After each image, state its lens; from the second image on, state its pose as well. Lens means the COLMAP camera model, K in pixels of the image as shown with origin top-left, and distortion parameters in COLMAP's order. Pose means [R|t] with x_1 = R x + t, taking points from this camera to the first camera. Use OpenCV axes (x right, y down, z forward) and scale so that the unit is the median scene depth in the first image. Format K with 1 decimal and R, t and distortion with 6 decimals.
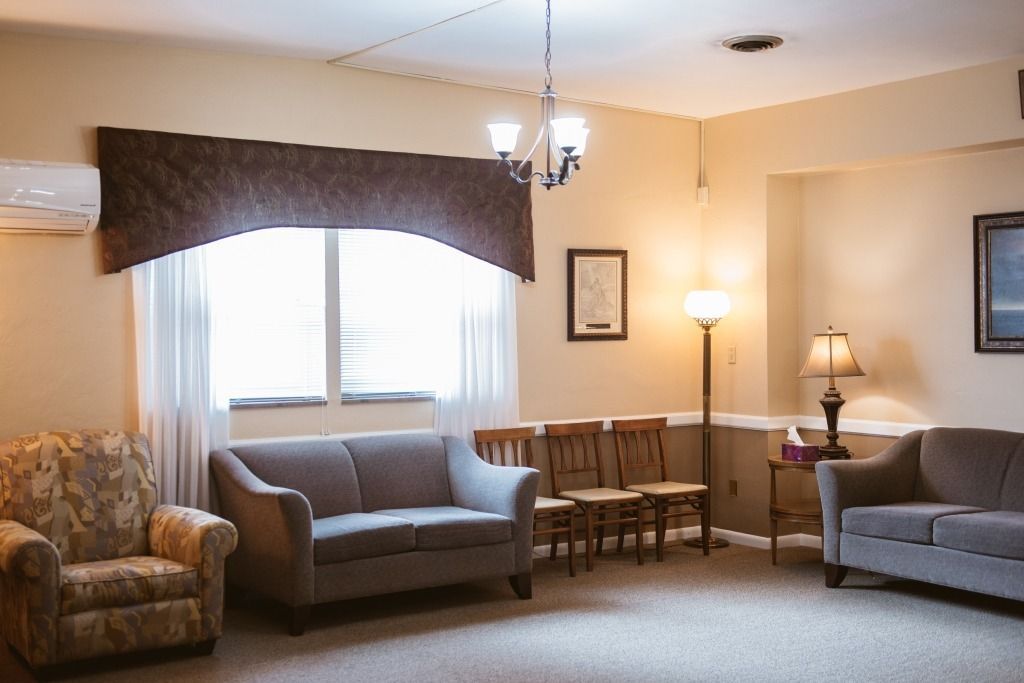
lens RADIAL K [[1306.5, 0, 512.0], [0, 1306.5, 341.5], [0, 0, 1]] dist [0.149512, -0.029424]
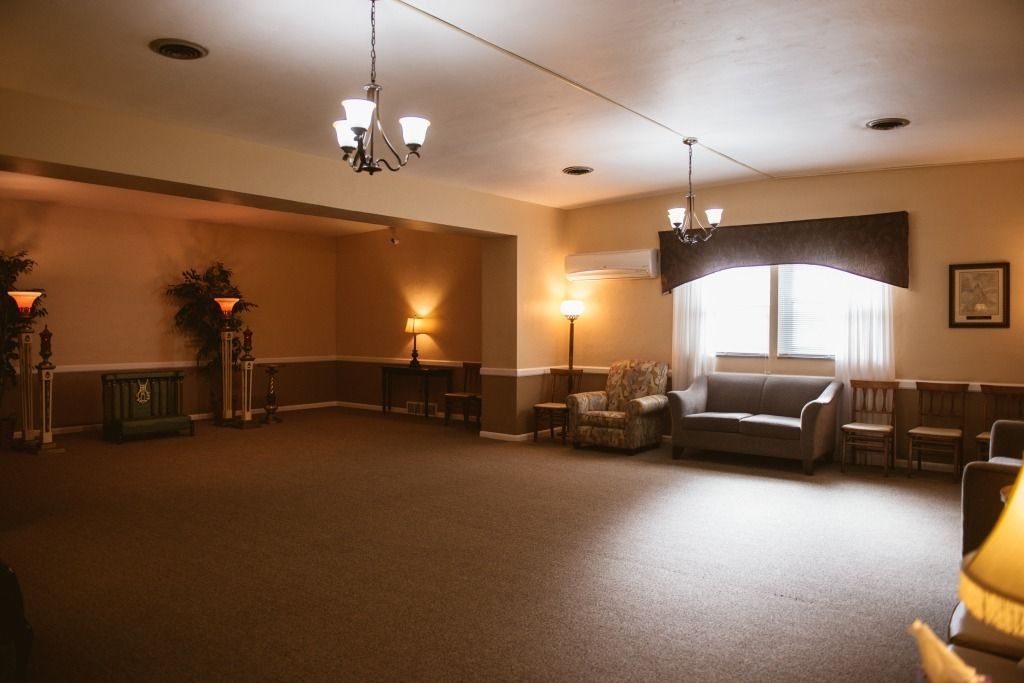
lens RADIAL K [[741.3, 0, 512.0], [0, 741.3, 341.5], [0, 0, 1]] dist [-0.038744, -0.004997]
pose [[0.305943, 0.027240, -0.951660, 0.921109], [-0.018806, 0.999568, 0.022566, 0.008067], [0.951864, 0.010993, 0.306323, 0.383964]]
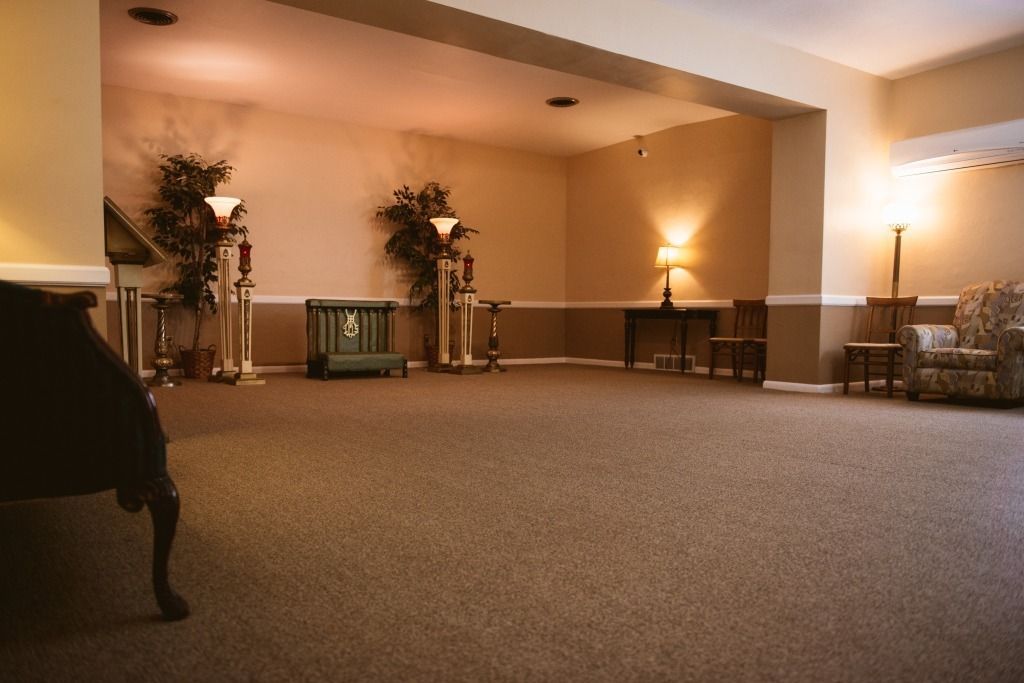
lens RADIAL K [[821.3, 0, 512.6], [0, 821.3, 377.0], [0, 0, 1]] dist [-0.015027, -0.010312]
pose [[0.042734, 0.076809, -0.996130, 0.709339], [-0.022135, 0.996868, 0.075916, 0.130719], [0.998841, 0.018806, 0.044300, 0.346673]]
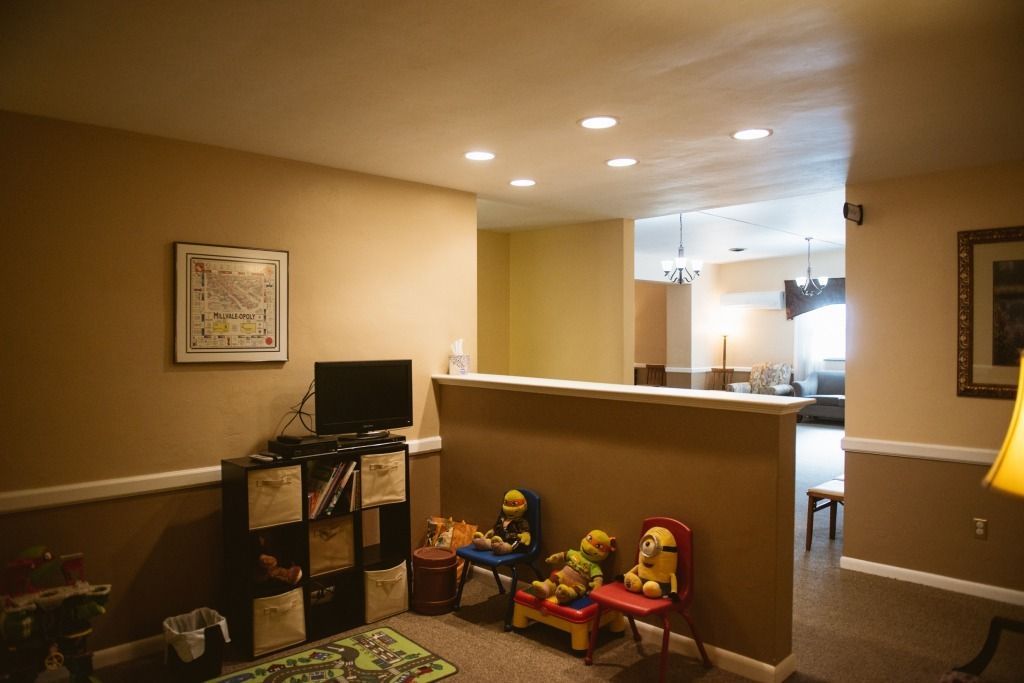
lens RADIAL K [[741.3, 0, 512.0], [0, 741.3, 341.5], [0, 0, 1]] dist [-0.038744, -0.004997]
pose [[0.186434, 0.018844, -0.982287, 1.660838], [-0.016945, 0.999729, 0.015963, -0.013857], [0.982321, 0.013669, 0.186703, -0.120683]]
